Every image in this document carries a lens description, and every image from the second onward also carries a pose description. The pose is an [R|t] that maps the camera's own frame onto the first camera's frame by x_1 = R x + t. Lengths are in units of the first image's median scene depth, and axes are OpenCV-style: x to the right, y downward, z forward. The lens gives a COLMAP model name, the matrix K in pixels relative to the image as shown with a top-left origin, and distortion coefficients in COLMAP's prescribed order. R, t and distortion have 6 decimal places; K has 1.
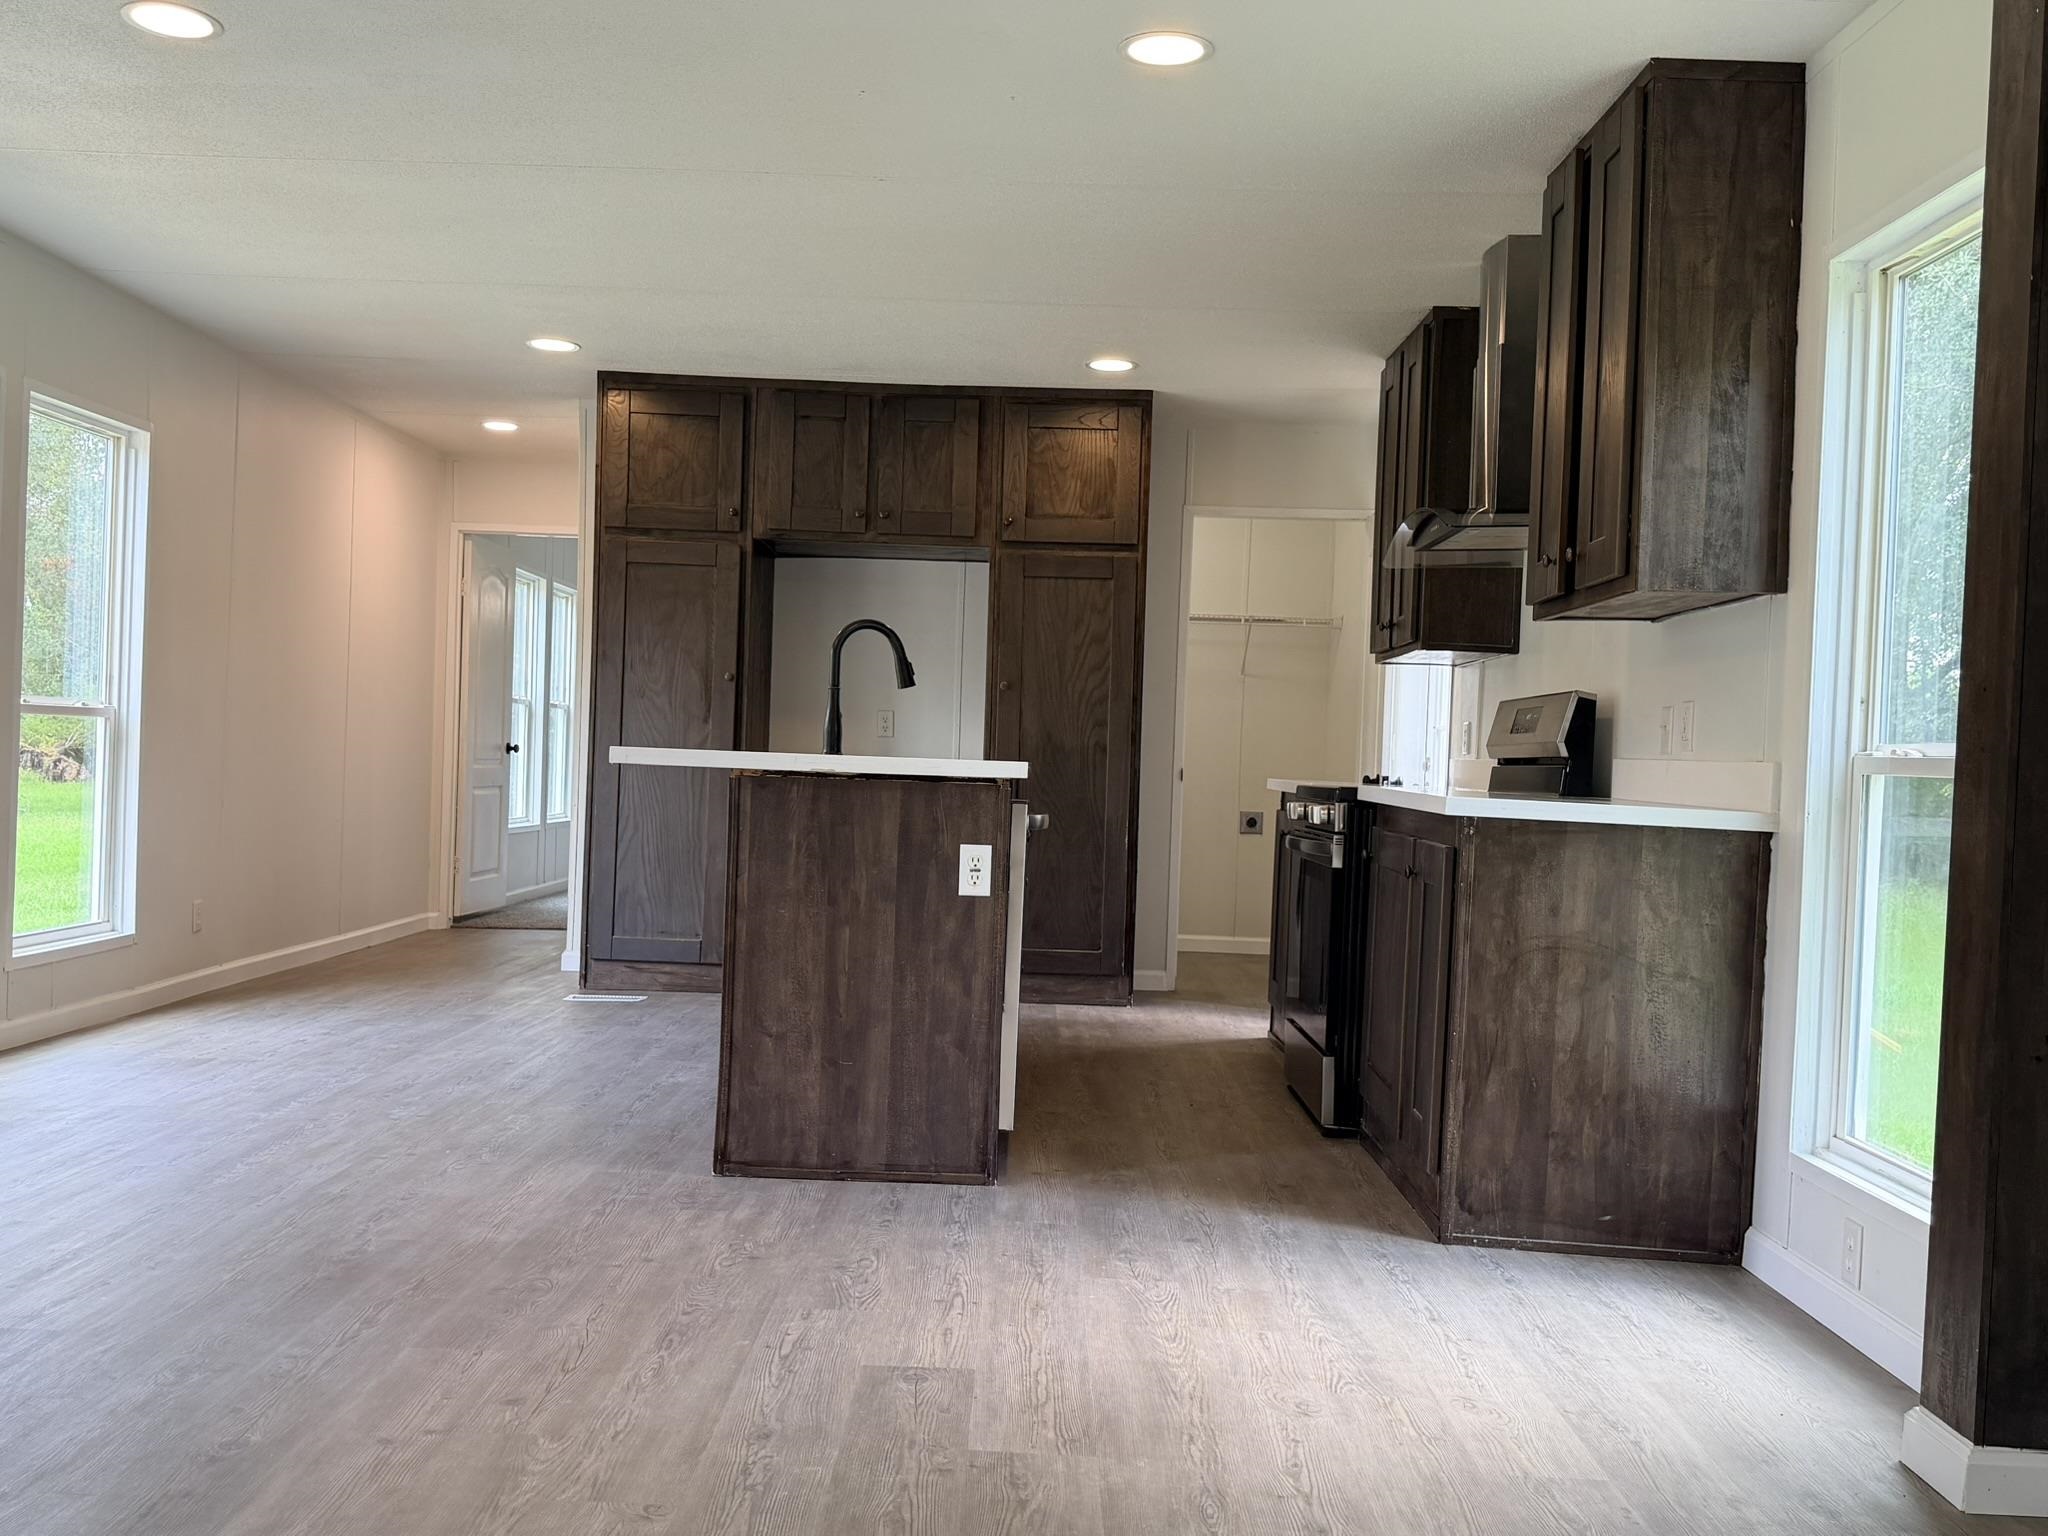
lens RADIAL K [[1831.1, 0, 1014.5], [0, 1831.1, 780.6], [0, 0, 1]] dist [0.157629, -0.296550]
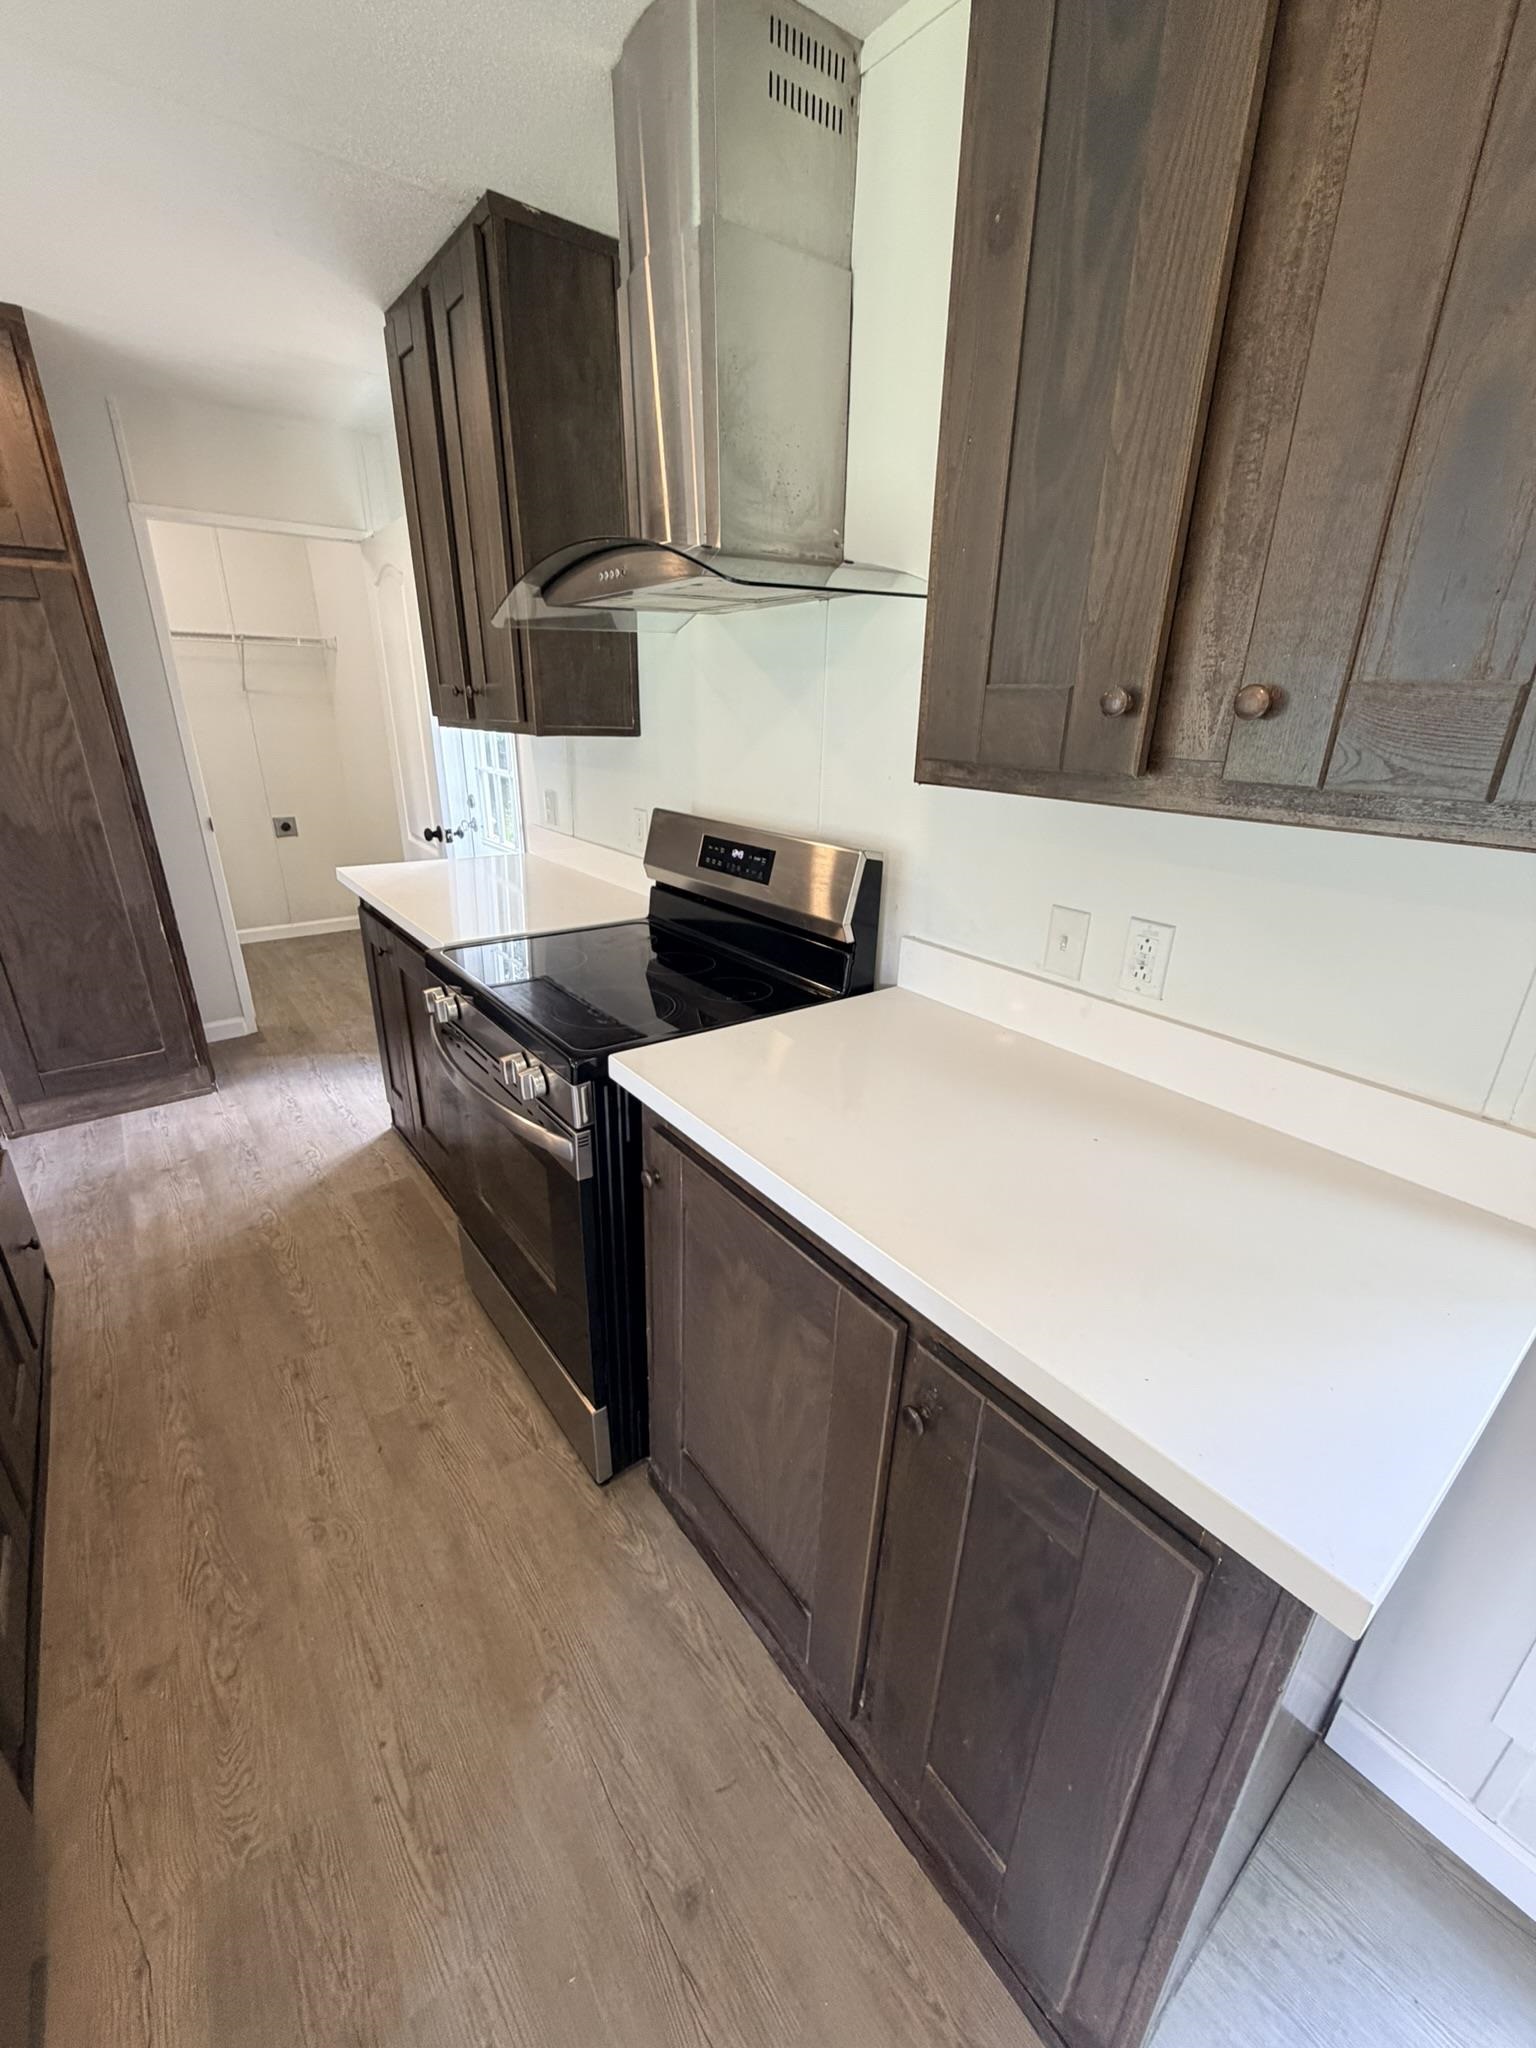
lens RADIAL K [[820.2, 0, 776.7], [0, 820.2, 1018.2], [0, 0, 1]] dist [0.010197, -0.007188]
pose [[0.776481, -0.245969, 0.580152, 0.088225], [0.015861, 0.928008, 0.372222, -0.124588], [-0.629941, -0.279821, 0.724482, 0.899572]]
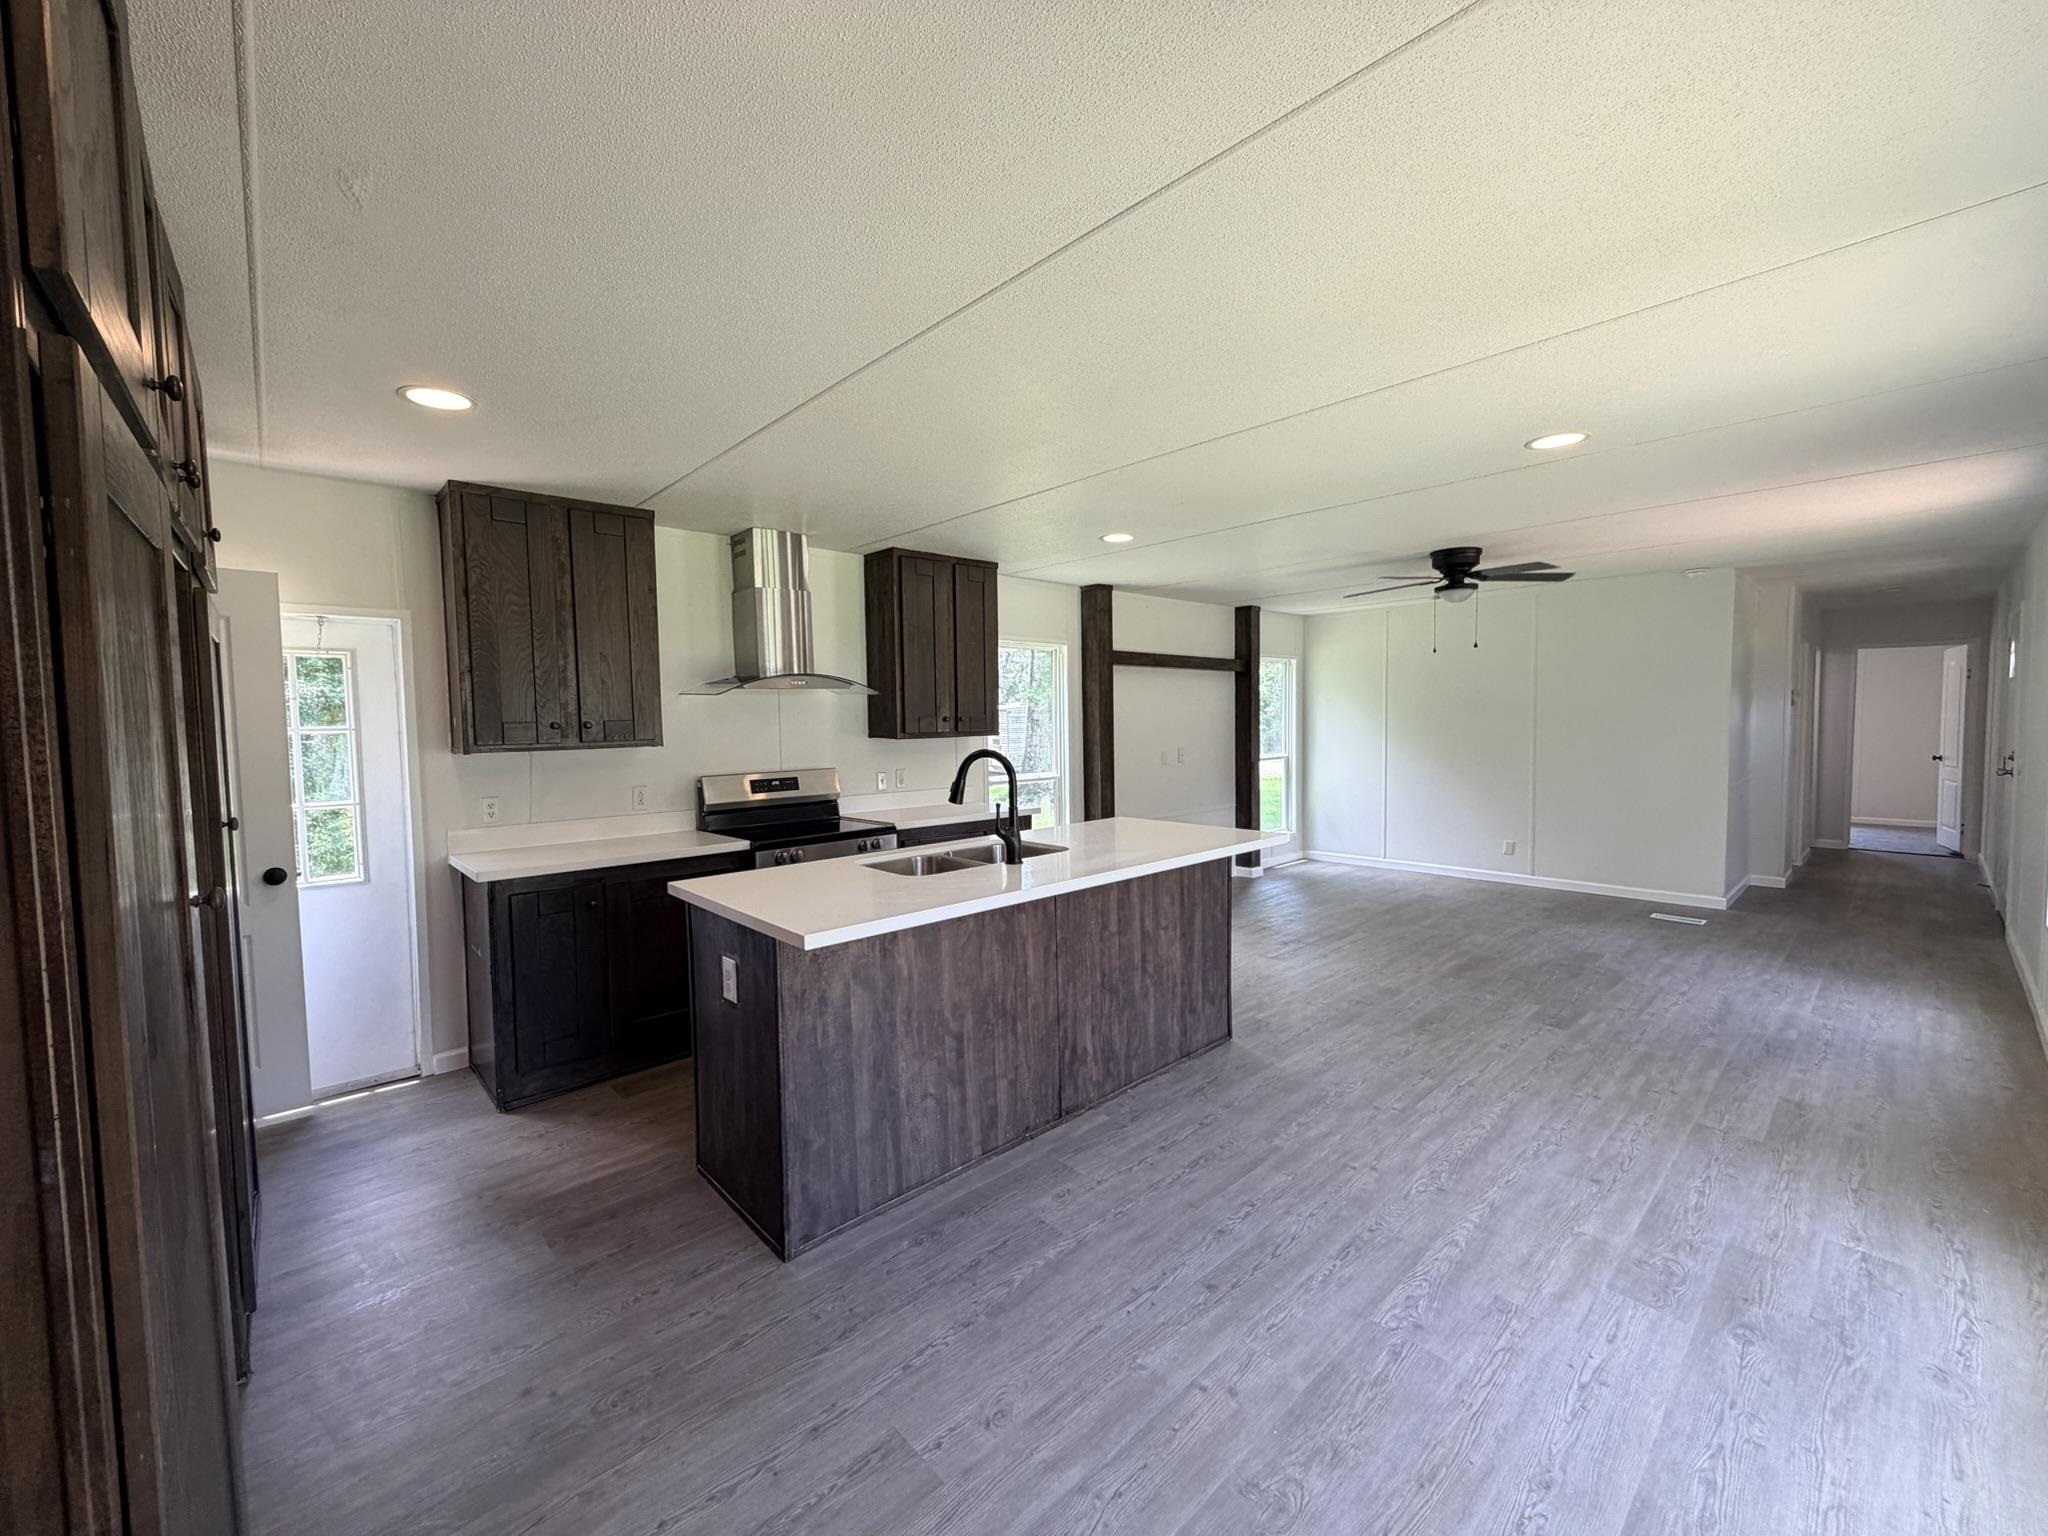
lens RADIAL K [[822.3, 0, 1008.5], [0, 822.3, 764.1], [0, 0, 1]] dist [0.000400, 0.000326]
pose [[-0.674701, -0.069744, 0.734789, -0.628289], [0.000161, 0.995512, 0.094639, -0.167800], [-0.738091, 0.063972, -0.671662, 1.739885]]
